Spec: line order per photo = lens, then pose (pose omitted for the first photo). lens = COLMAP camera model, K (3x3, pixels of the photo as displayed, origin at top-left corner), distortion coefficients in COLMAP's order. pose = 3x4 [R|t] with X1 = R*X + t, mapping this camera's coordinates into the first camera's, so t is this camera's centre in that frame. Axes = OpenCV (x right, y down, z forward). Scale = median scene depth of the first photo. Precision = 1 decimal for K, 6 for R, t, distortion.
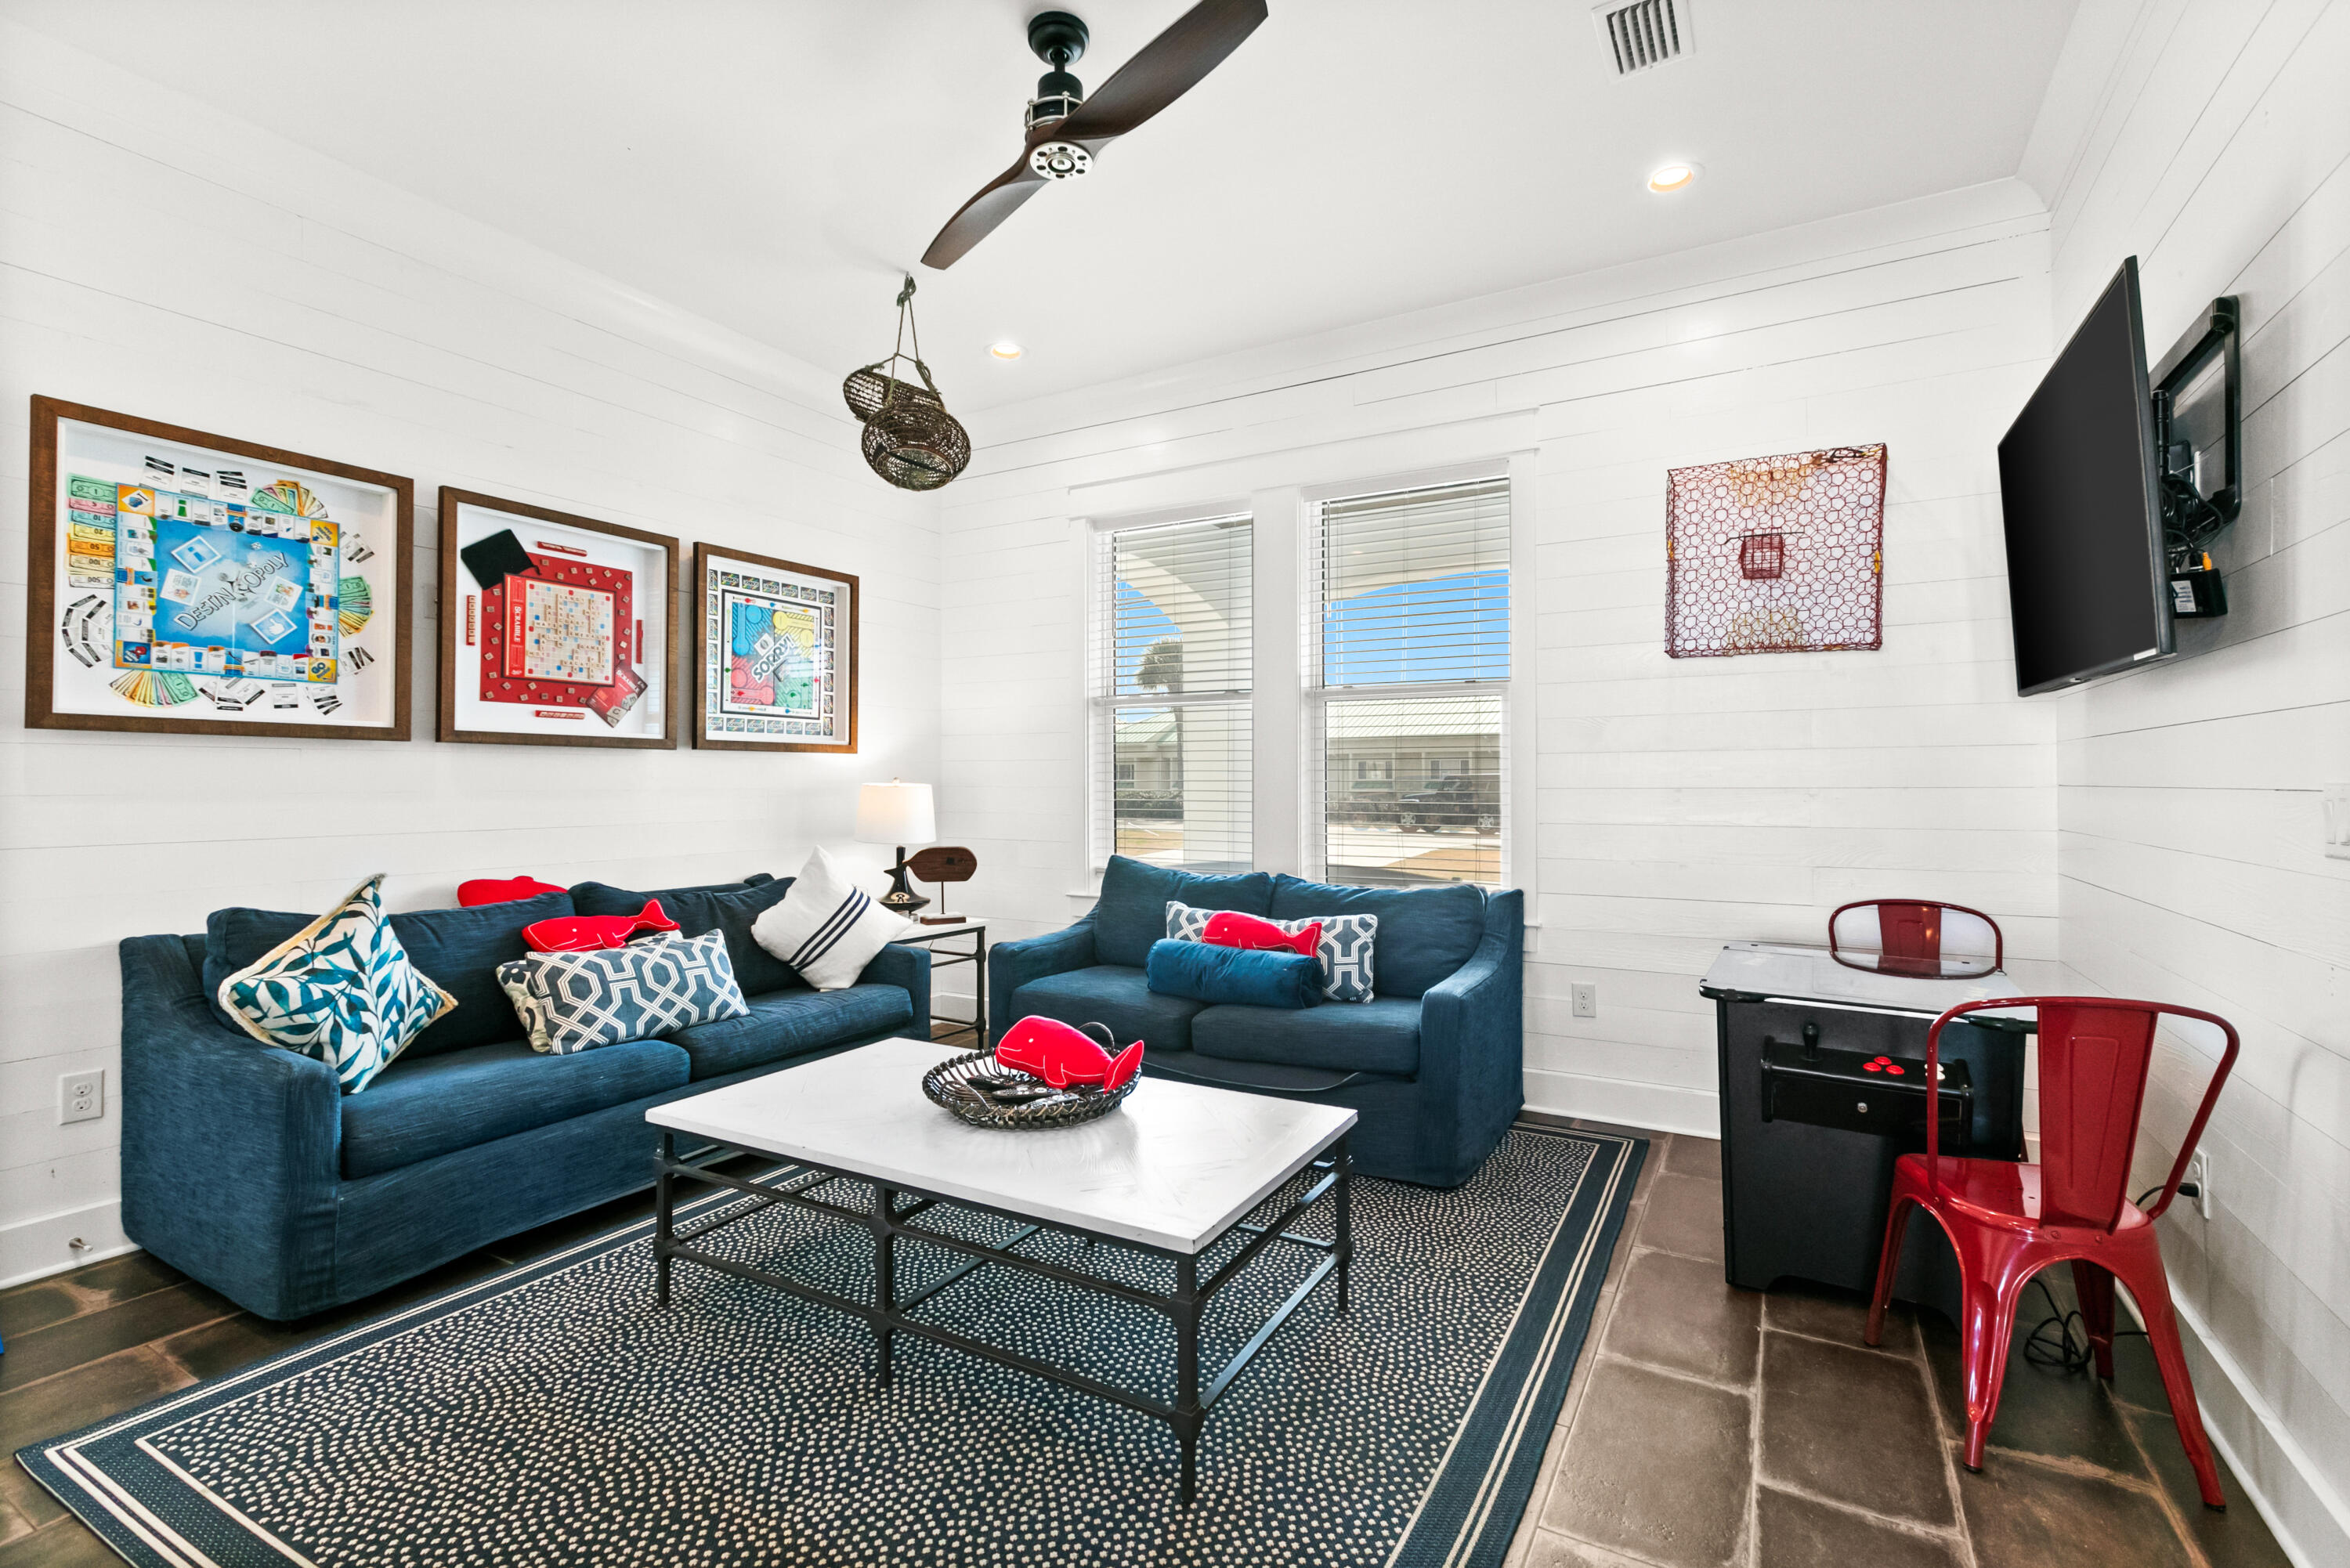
lens RADIAL K [[1069.5, 0, 1168.7], [0, 1069.5, 771.1], [0, 0, 1]] dist [-0.001766, -0.000268]
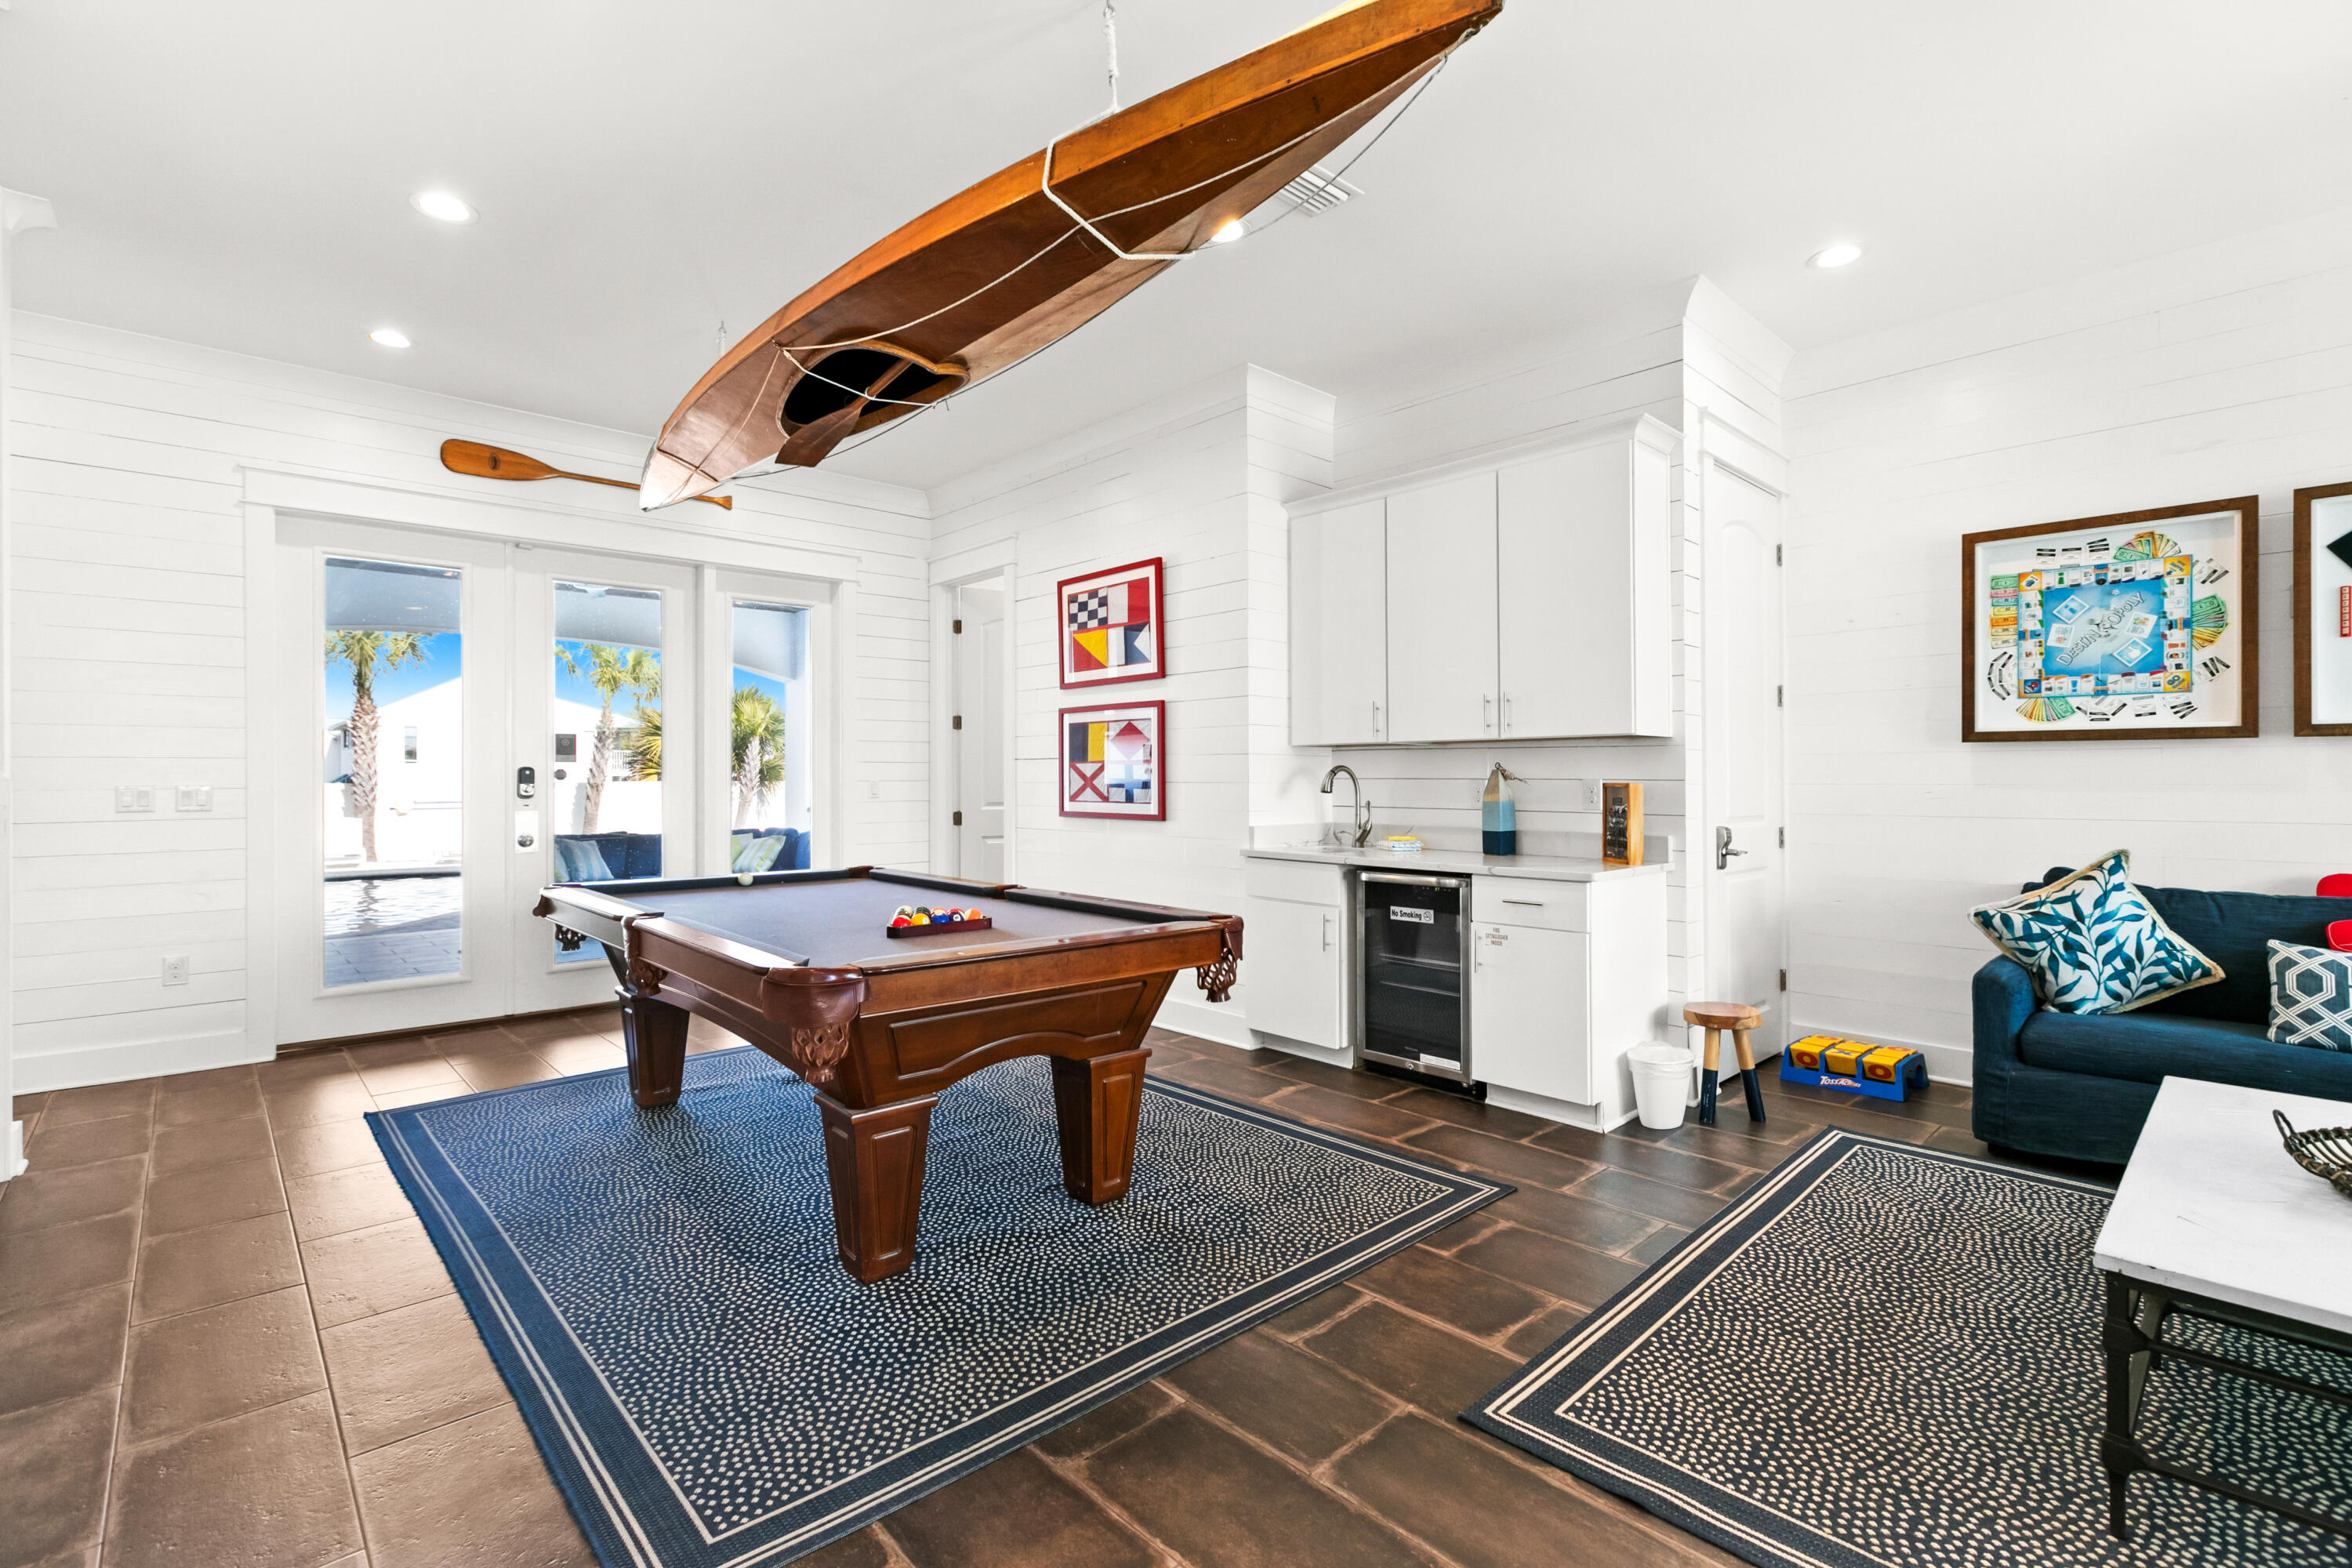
lens RADIAL K [[1070.5, 0, 1177.3], [0, 1070.5, 782.2], [0, 0, 1]] dist [-0.001766, -0.000268]
pose [[-0.301403, 0.007242, -0.953469, 0.744955], [0.012578, 0.999914, 0.003619, -0.000489], [0.953414, -0.010902, -0.301469, 0.316834]]
